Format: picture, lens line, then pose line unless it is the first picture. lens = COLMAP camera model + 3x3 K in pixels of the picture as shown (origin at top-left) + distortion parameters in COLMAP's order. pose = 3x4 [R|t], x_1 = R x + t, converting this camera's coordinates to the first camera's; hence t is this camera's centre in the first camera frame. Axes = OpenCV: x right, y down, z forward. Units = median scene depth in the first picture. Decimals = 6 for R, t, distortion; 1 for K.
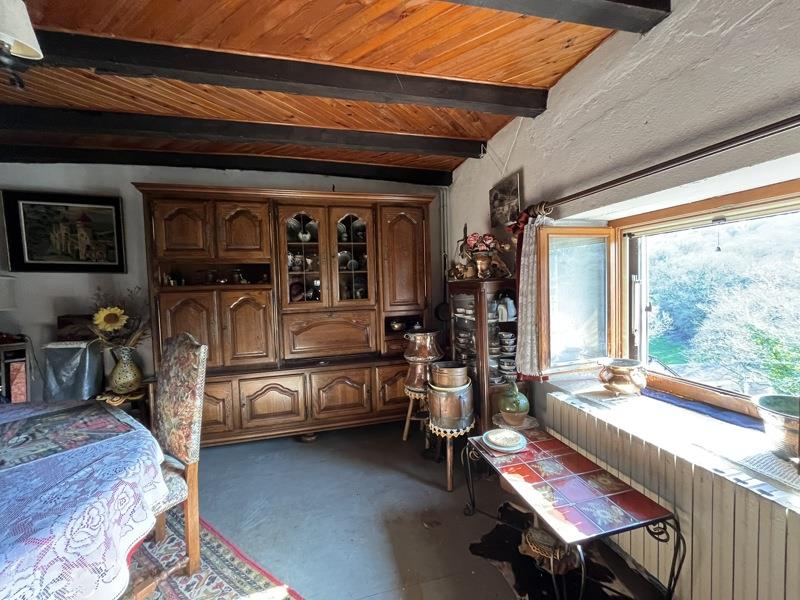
lens RADIAL K [[320.6, 0, 398.1], [0, 320.6, 298.7], [0, 0, 1]] dist [-0.001427, 0.000597]
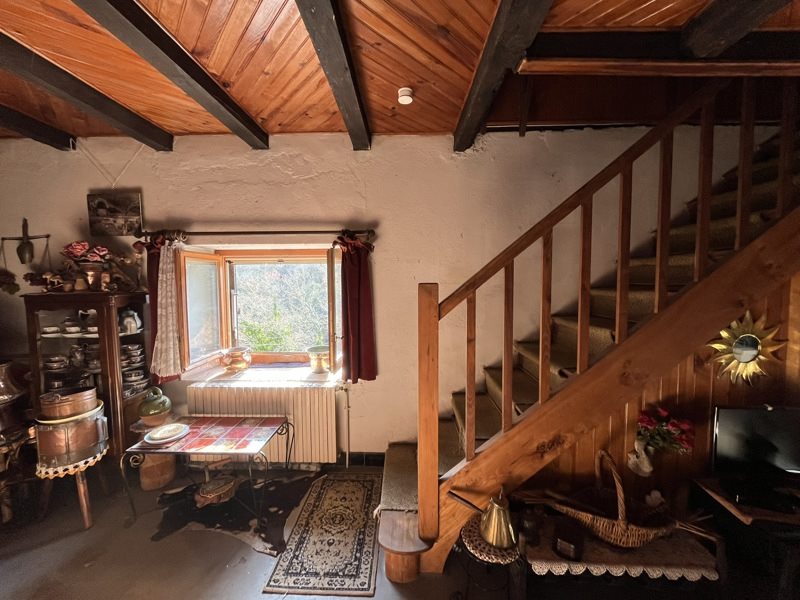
lens RADIAL K [[320.6, 0, 400.7], [0, 320.6, 299.6], [0, 0, 1]] dist [-0.001427, 0.000597]
pose [[0.256237, -0.024485, 0.966304, -0.439041], [0.042375, 0.999003, 0.014077, -0.016347], [-0.965685, 0.037341, 0.257019, -0.097791]]
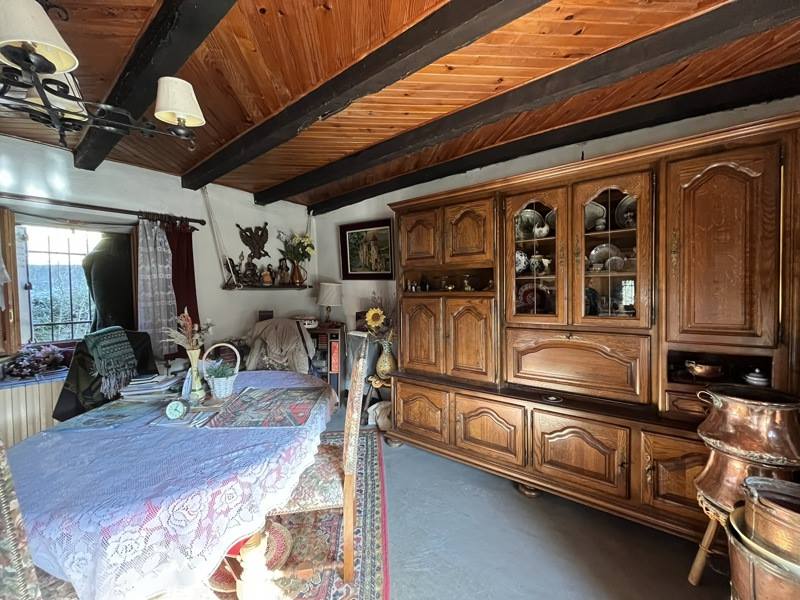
lens RADIAL K [[320.6, 0, 398.2], [0, 320.6, 298.5], [0, 0, 1]] dist [-0.001427, 0.000597]
pose [[0.617098, 0.037766, -0.785980, 0.125529], [-0.037397, 0.999127, 0.018647, -0.034502], [0.785997, 0.017886, 0.617971, 0.278656]]
